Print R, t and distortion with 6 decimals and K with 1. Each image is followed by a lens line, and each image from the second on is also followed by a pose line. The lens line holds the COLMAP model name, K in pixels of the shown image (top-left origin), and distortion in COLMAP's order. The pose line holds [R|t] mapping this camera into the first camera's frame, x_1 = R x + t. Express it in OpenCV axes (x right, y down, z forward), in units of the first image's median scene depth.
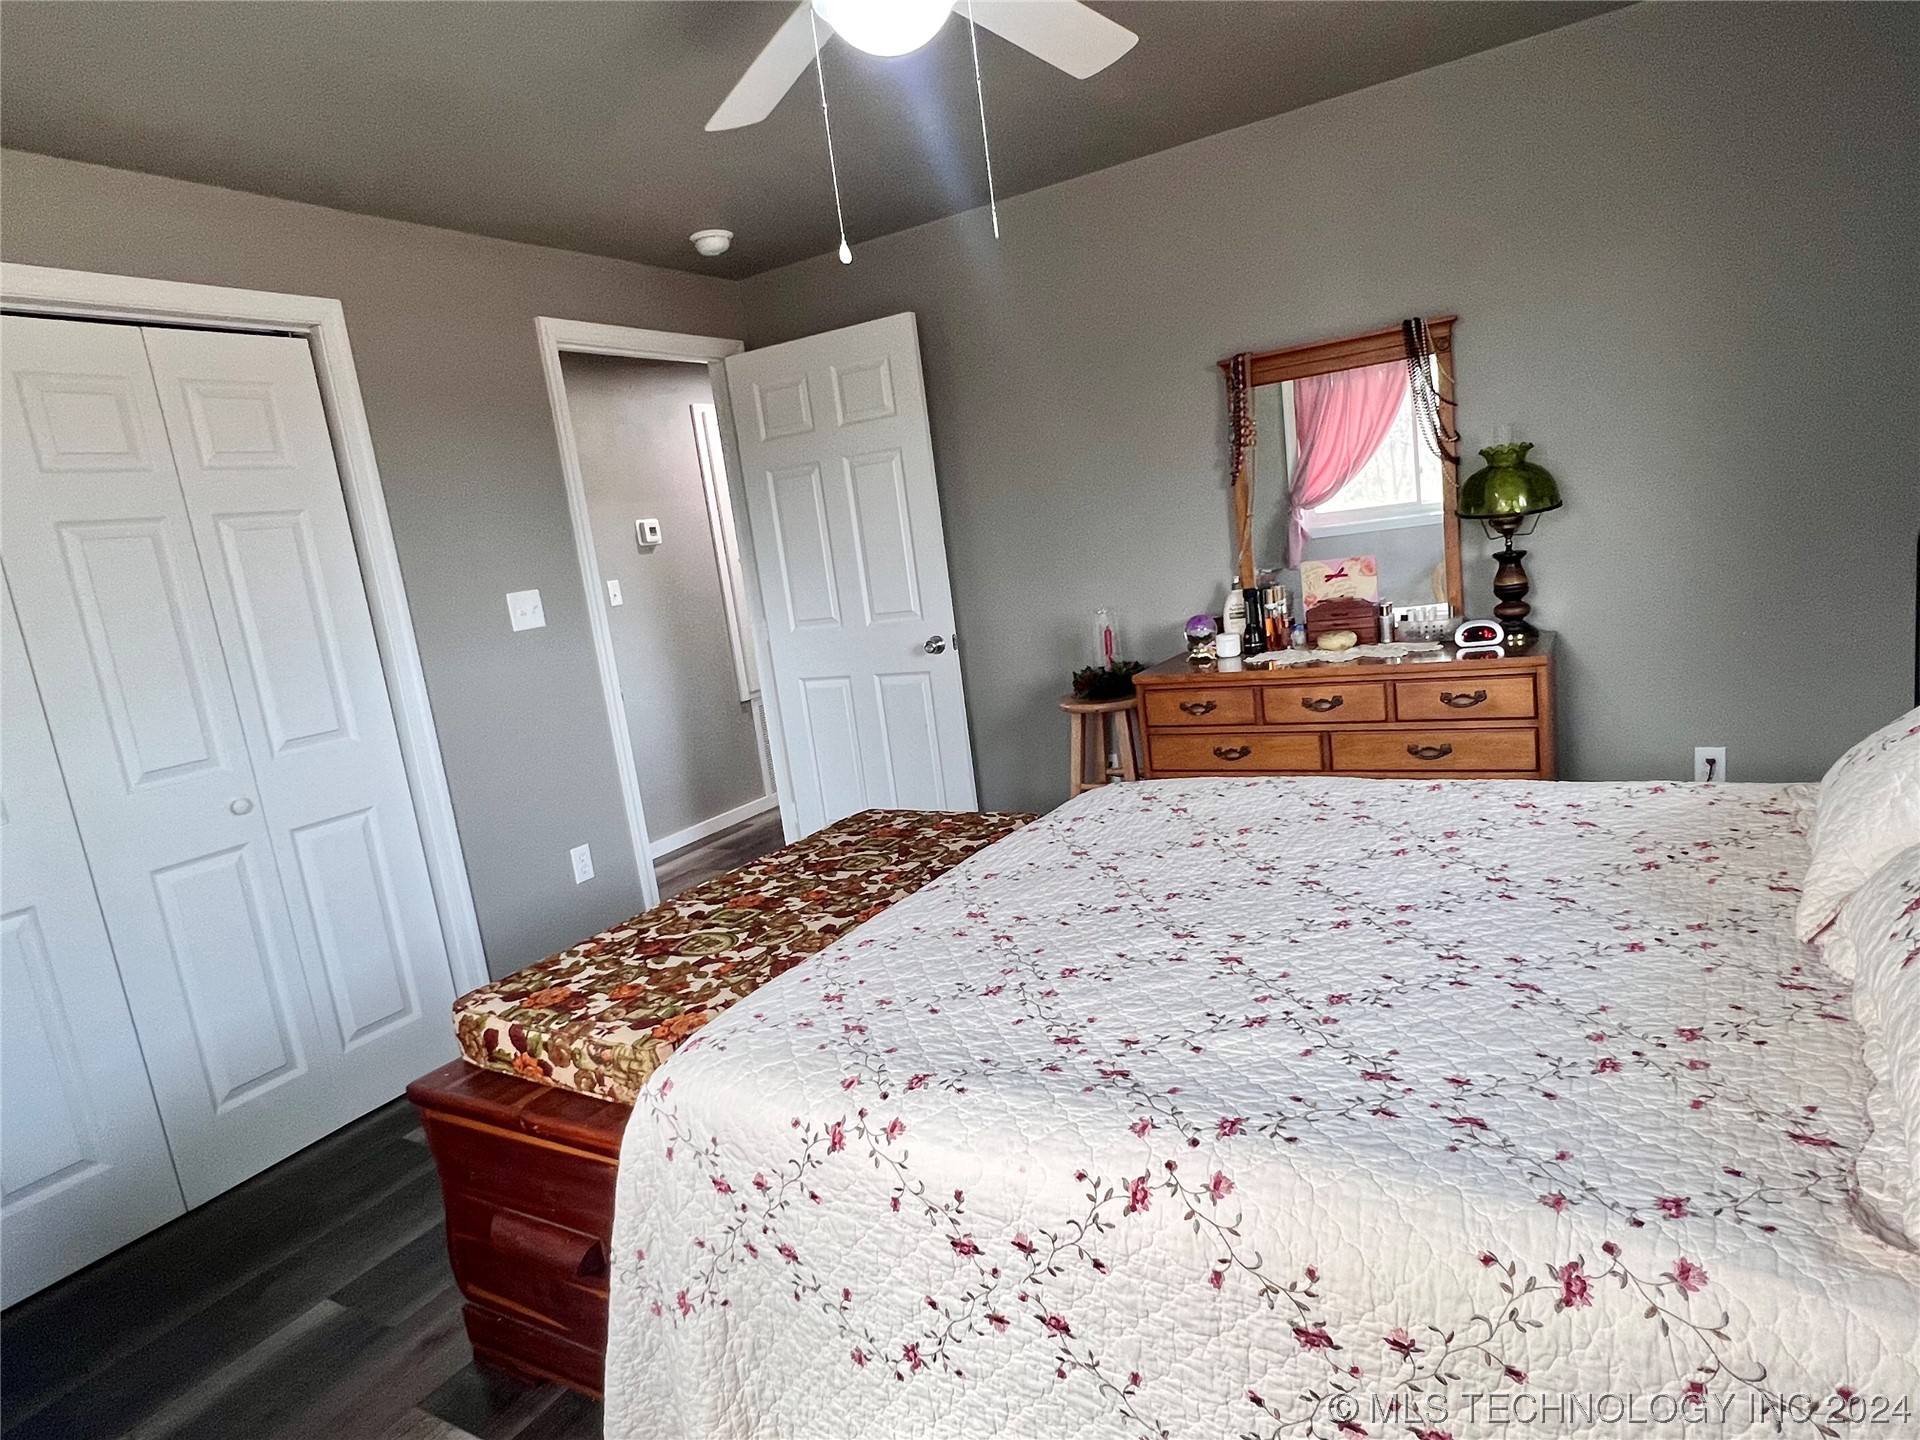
lens RADIAL K [[1090.2, 0, 953.7], [0, 1090.2, 730.5], [0, 0, 1]] dist [-0.001251, 0.000721]
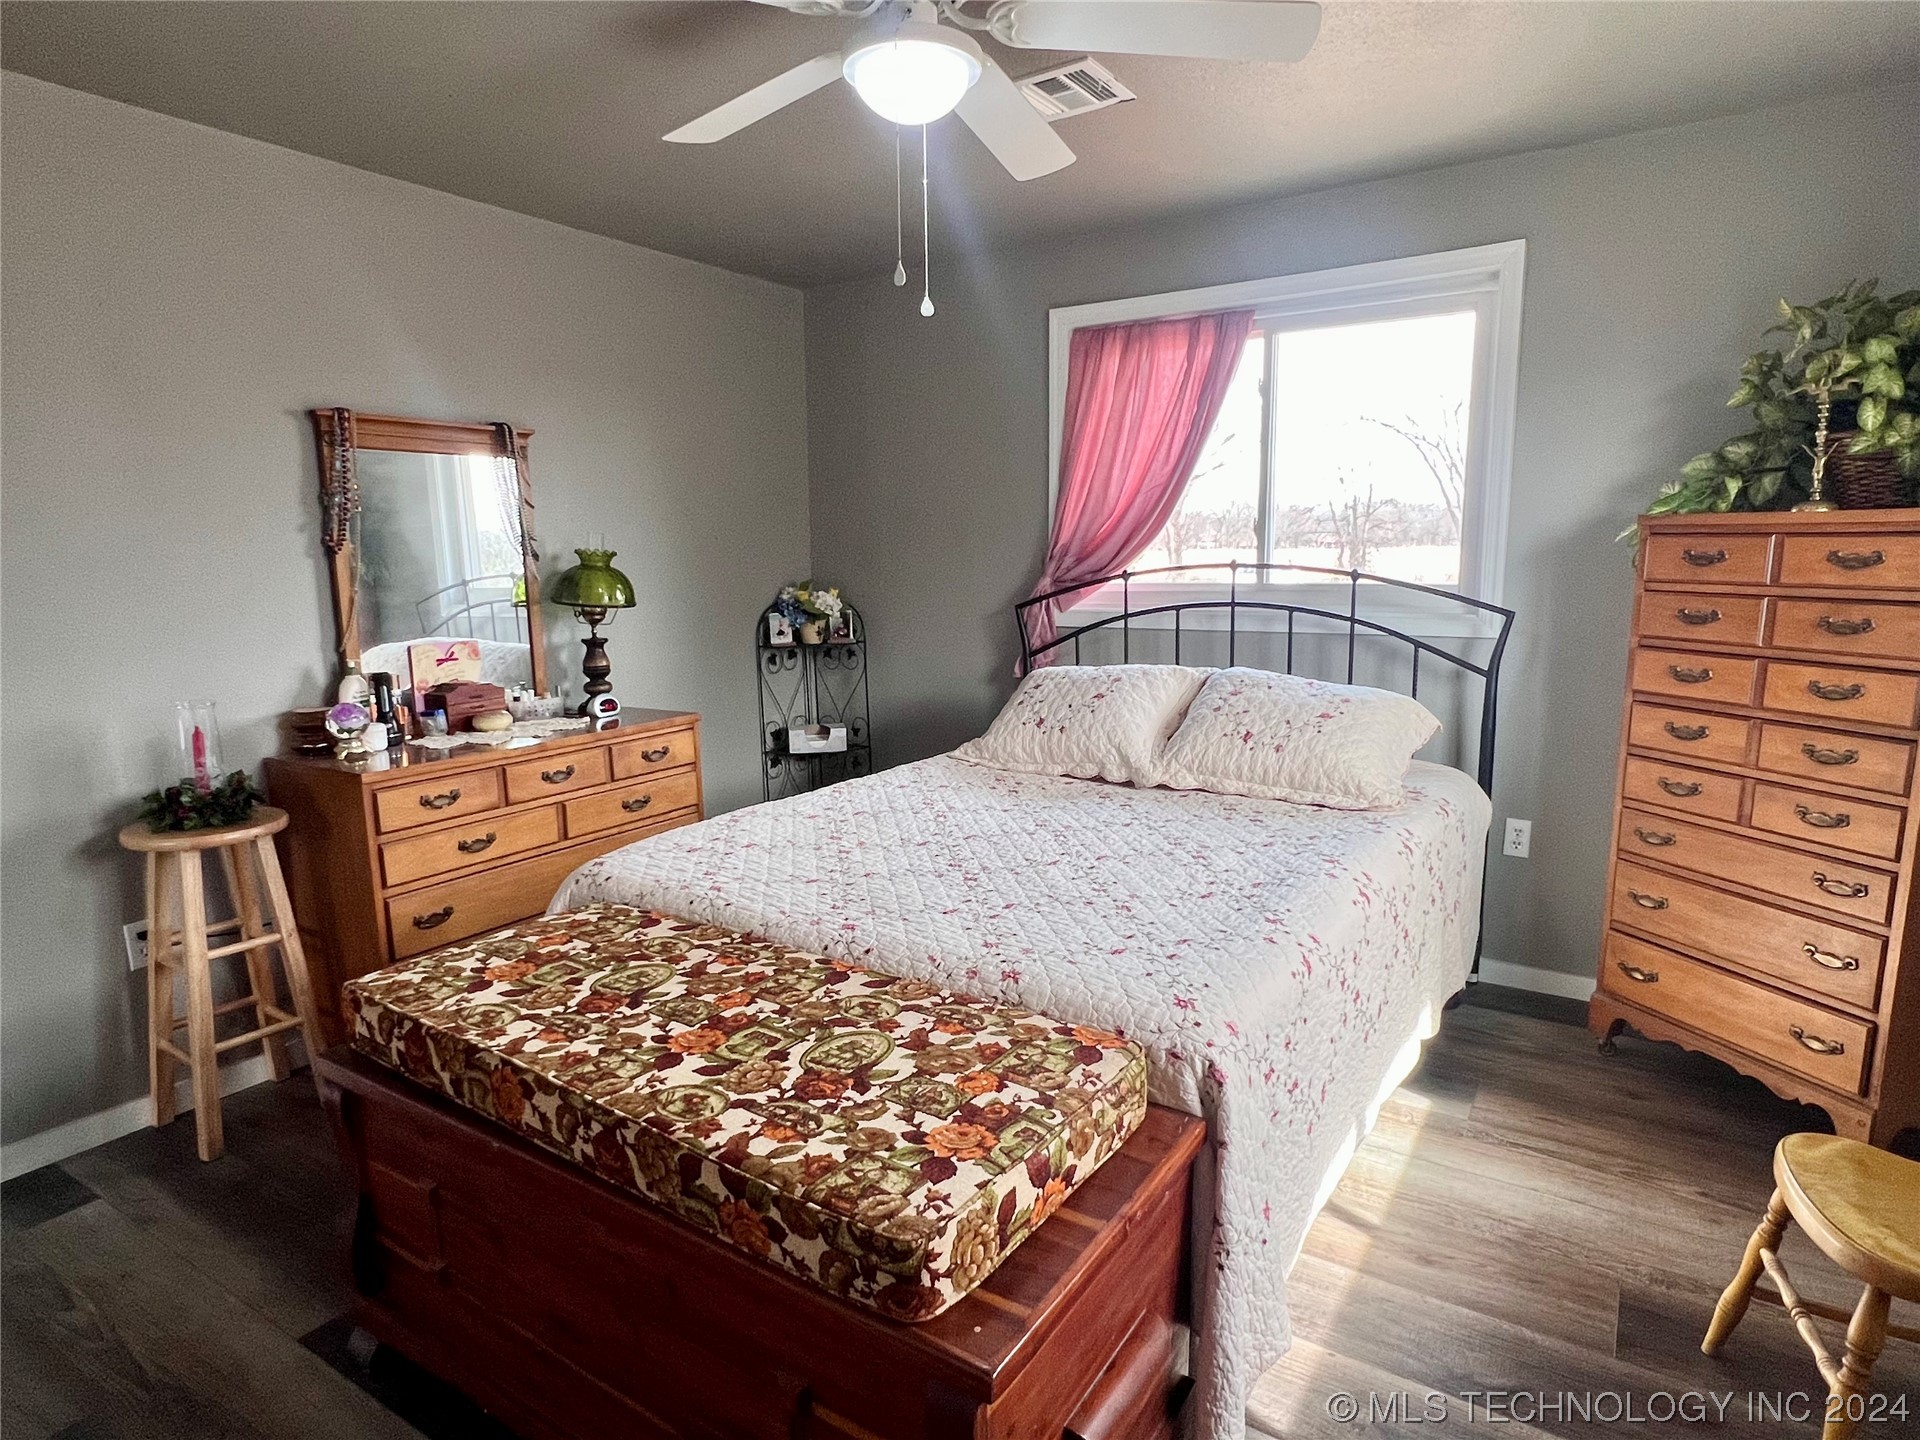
lens RADIAL K [[1090.2, 0, 953.7], [0, 1090.2, 730.5], [0, 0, 1]] dist [-0.001251, 0.000721]
pose [[0.049387, -0.034326, 0.998190, -0.889288], [0.188084, 0.981848, 0.024458, -0.027821], [-0.980910, 0.186536, 0.054946, 0.762760]]
